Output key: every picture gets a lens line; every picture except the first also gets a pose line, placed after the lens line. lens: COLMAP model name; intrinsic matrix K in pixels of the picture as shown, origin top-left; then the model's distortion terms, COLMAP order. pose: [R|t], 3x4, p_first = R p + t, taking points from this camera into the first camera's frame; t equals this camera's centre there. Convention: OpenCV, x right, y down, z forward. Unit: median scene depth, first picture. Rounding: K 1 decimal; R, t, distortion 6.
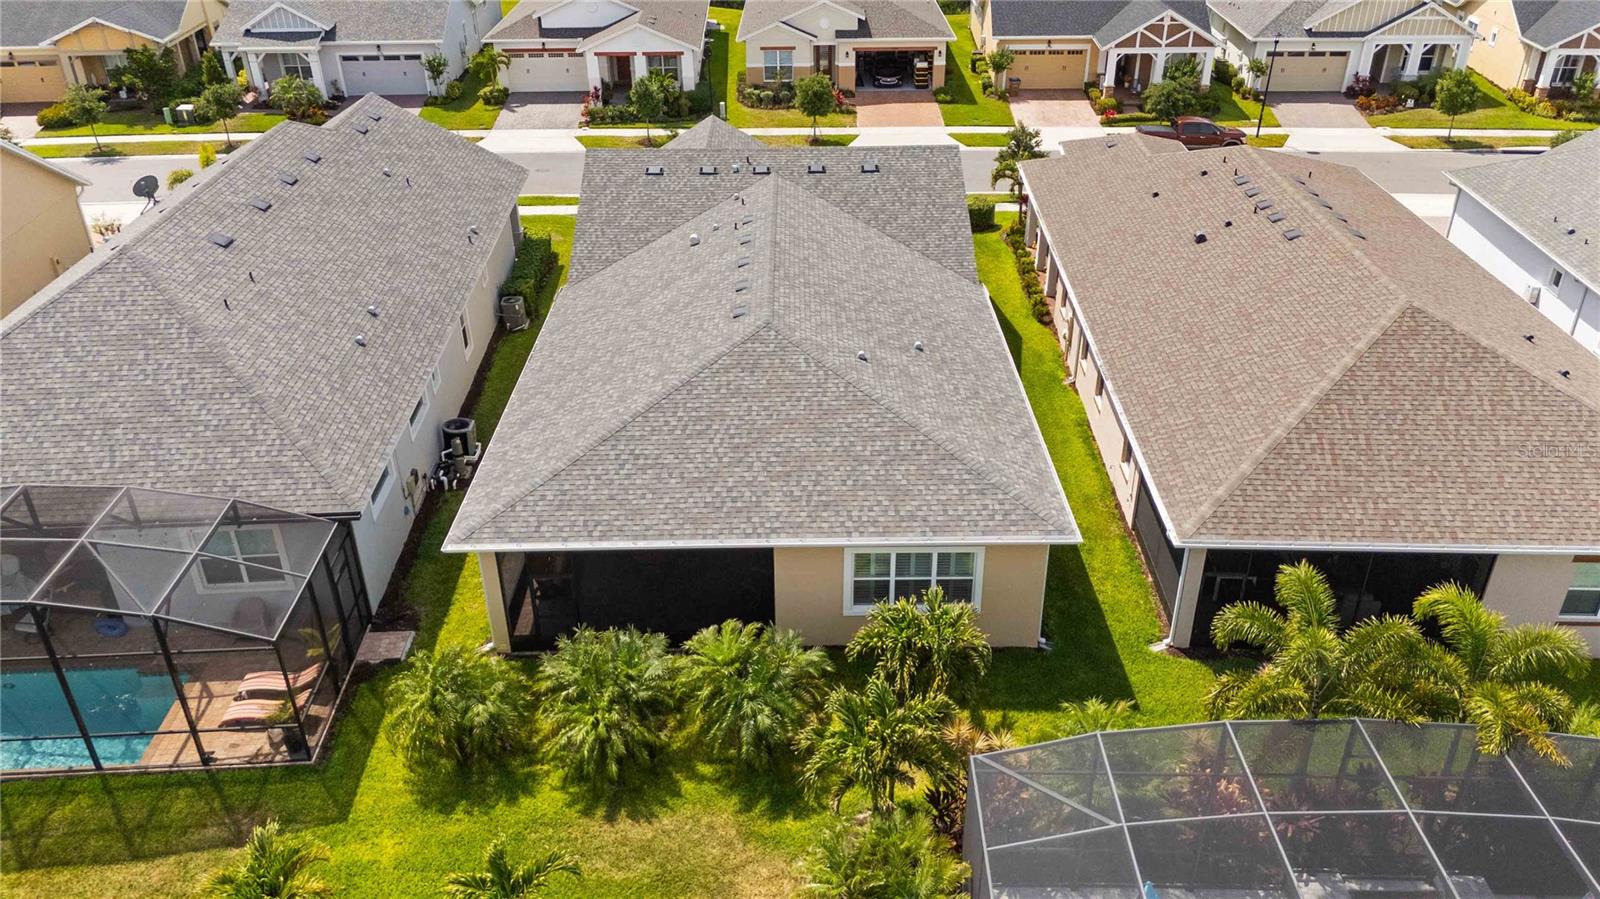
lens RADIAL K [[1182.2, 0, 800.0], [0, 1182.2, 449.5], [0, 0, 1]] dist [0.055471, -0.057576]
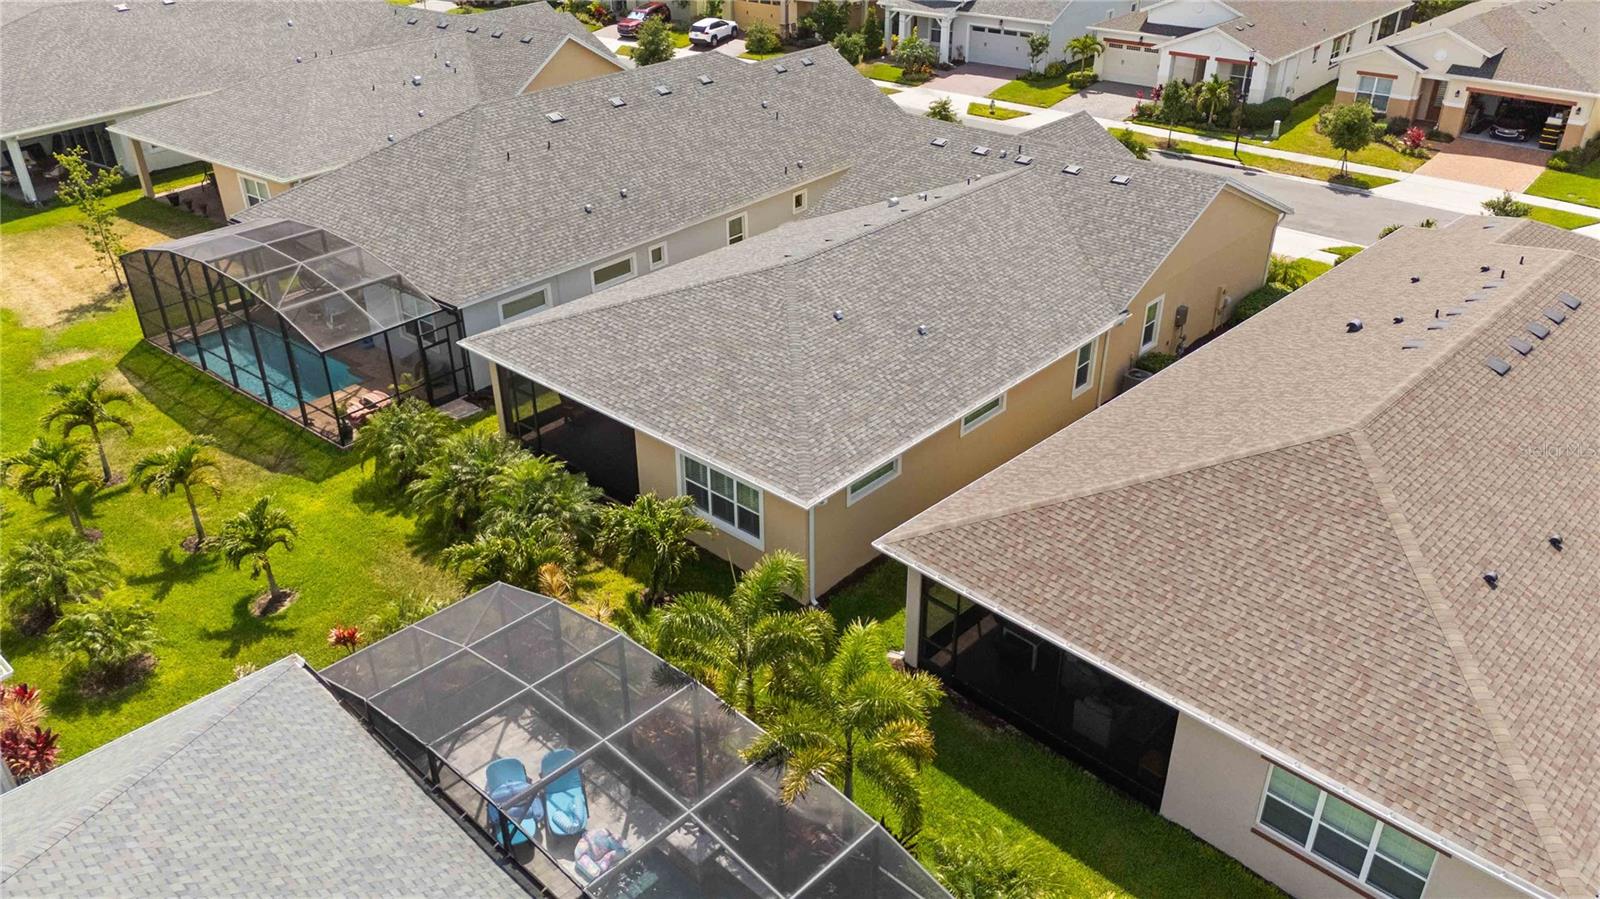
lens RADIAL K [[1182.2, 0, 800.0], [0, 1182.2, 449.5], [0, 0, 1]] dist [0.055471, -0.057576]
pose [[0.734126, 0.336470, -0.589786, 0.302673], [-0.335254, 0.934949, 0.116083, -0.033202], [0.590478, 0.112509, 0.799173, 0.054857]]
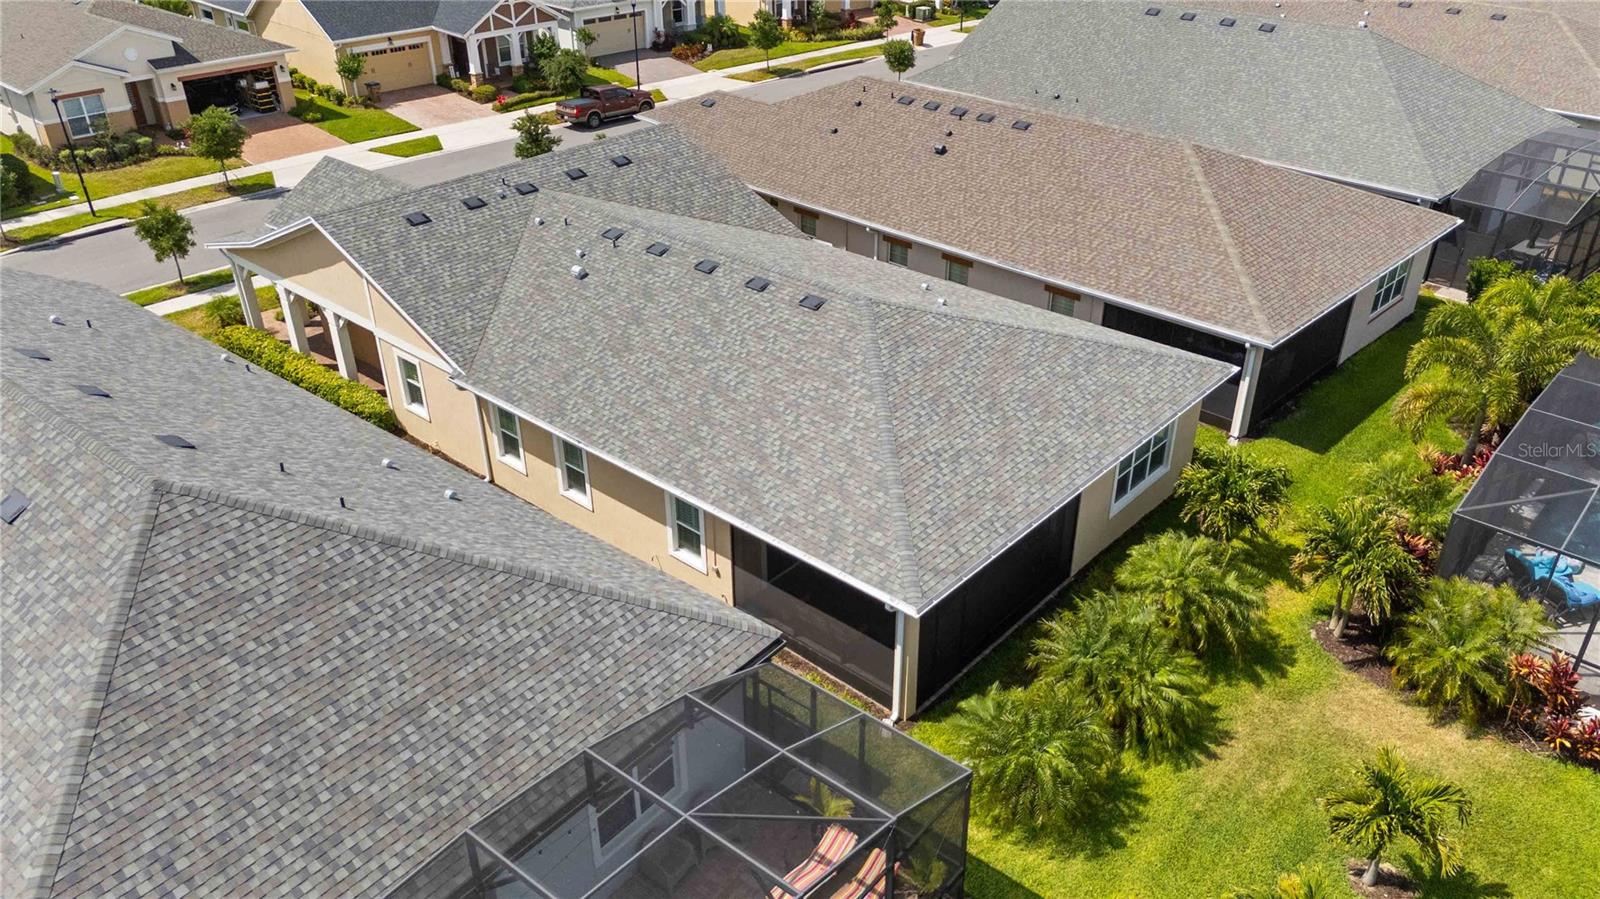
lens RADIAL K [[1182.2, 0, 800.0], [0, 1182.2, 449.5], [0, 0, 1]] dist [0.055471, -0.057576]
pose [[0.669864, -0.364467, 0.646874, -0.310884], [0.364327, 0.920481, 0.141351, -0.064222], [-0.646953, 0.140988, 0.749382, 0.142969]]
